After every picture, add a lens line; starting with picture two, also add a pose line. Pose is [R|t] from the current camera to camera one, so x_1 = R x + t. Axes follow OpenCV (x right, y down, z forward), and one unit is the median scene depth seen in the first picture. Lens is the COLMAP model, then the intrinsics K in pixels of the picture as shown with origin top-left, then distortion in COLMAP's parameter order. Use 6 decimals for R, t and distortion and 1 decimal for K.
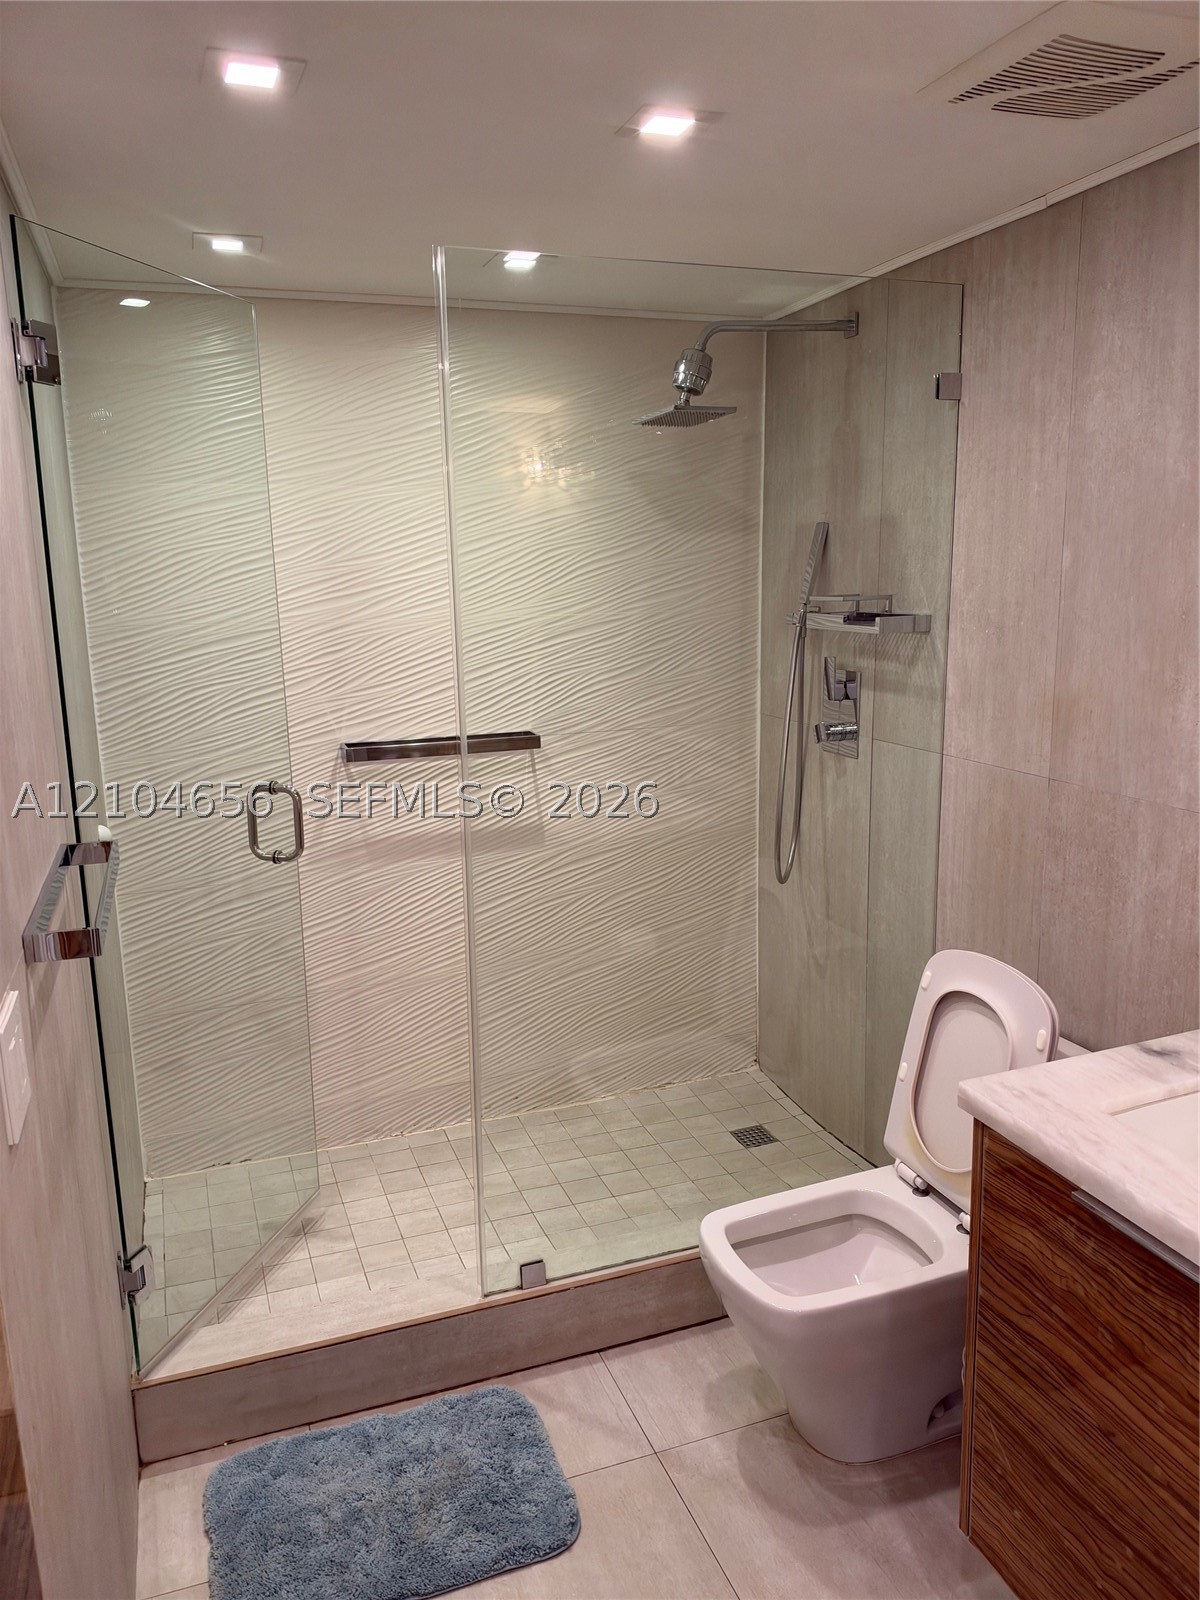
lens RADIAL K [[1166.7, 0, 603.1], [0, 1166.7, 796.8], [0, 0, 1]] dist [0.015954, -0.040702]
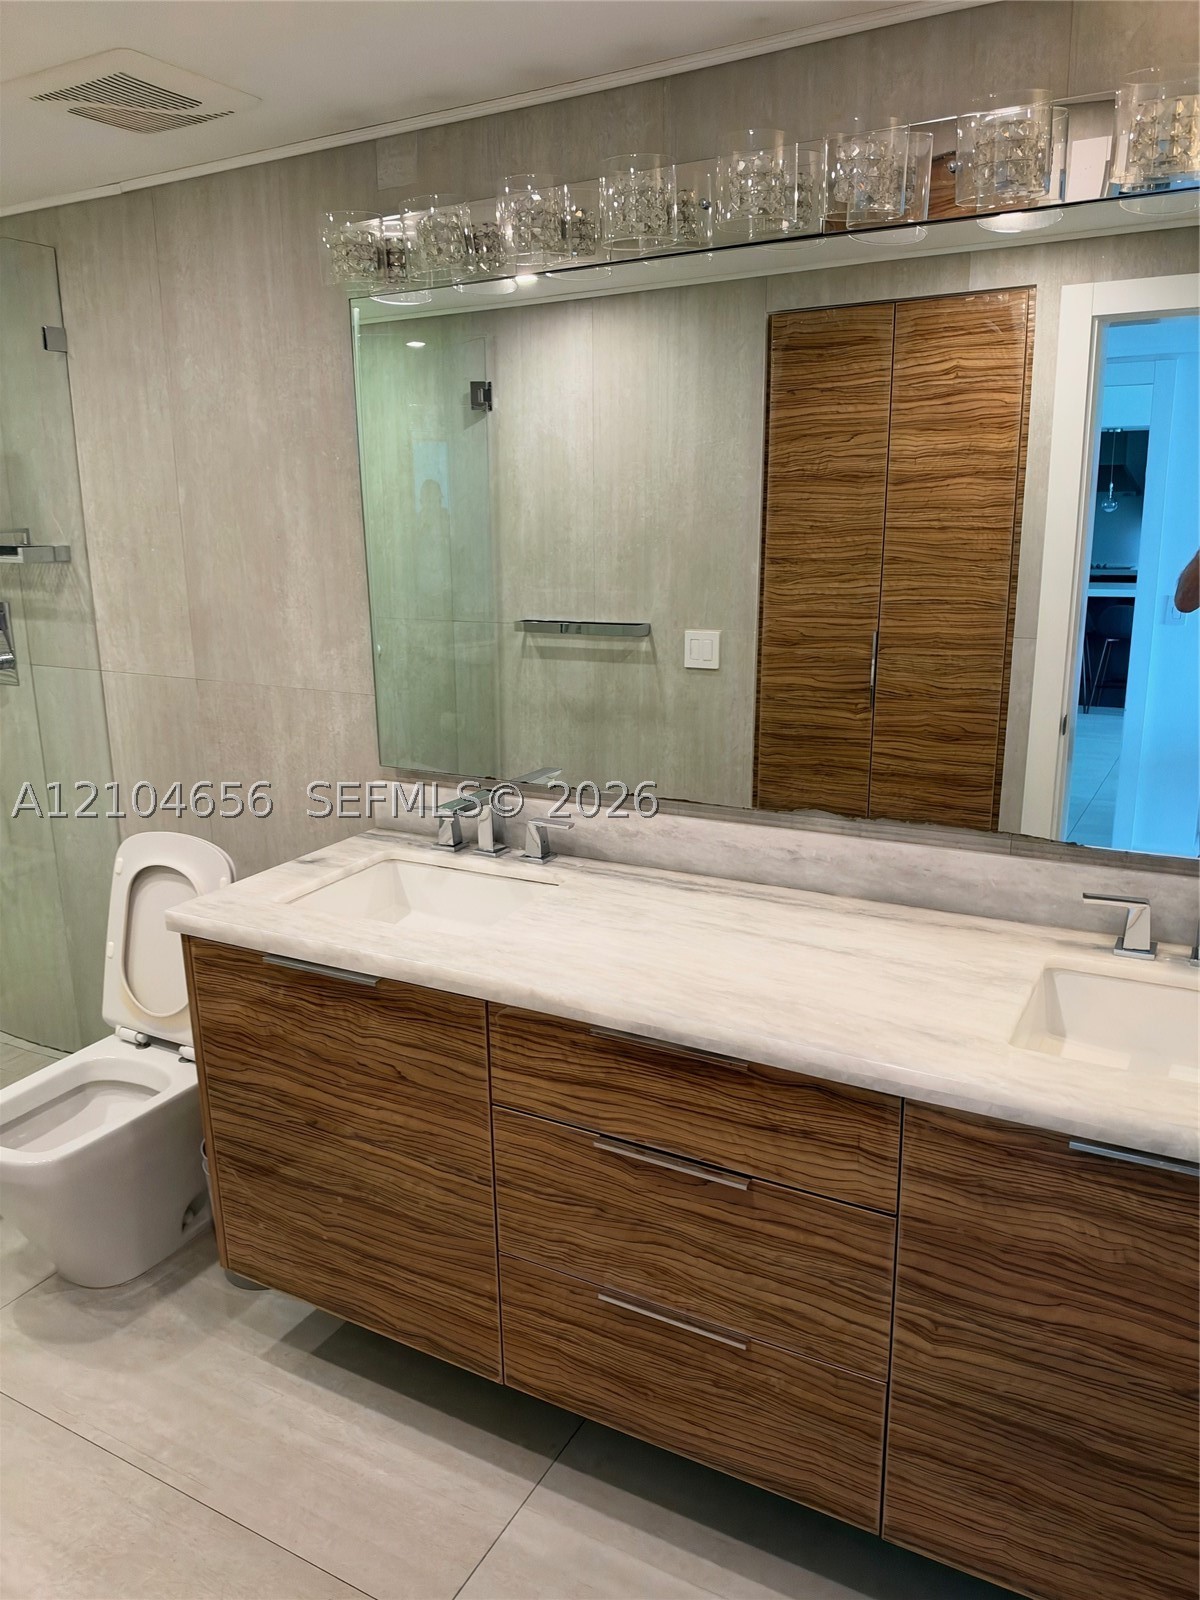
lens RADIAL K [[1166.7, 0, 600.0], [0, 1166.7, 799.2], [0, 0, 1]] dist [0.015954, -0.040702]
pose [[0.759025, -0.149147, 0.633748, -0.083792], [0.129742, 0.988534, 0.077254, 0.067815], [-0.638004, 0.023586, 0.769672, -0.188085]]
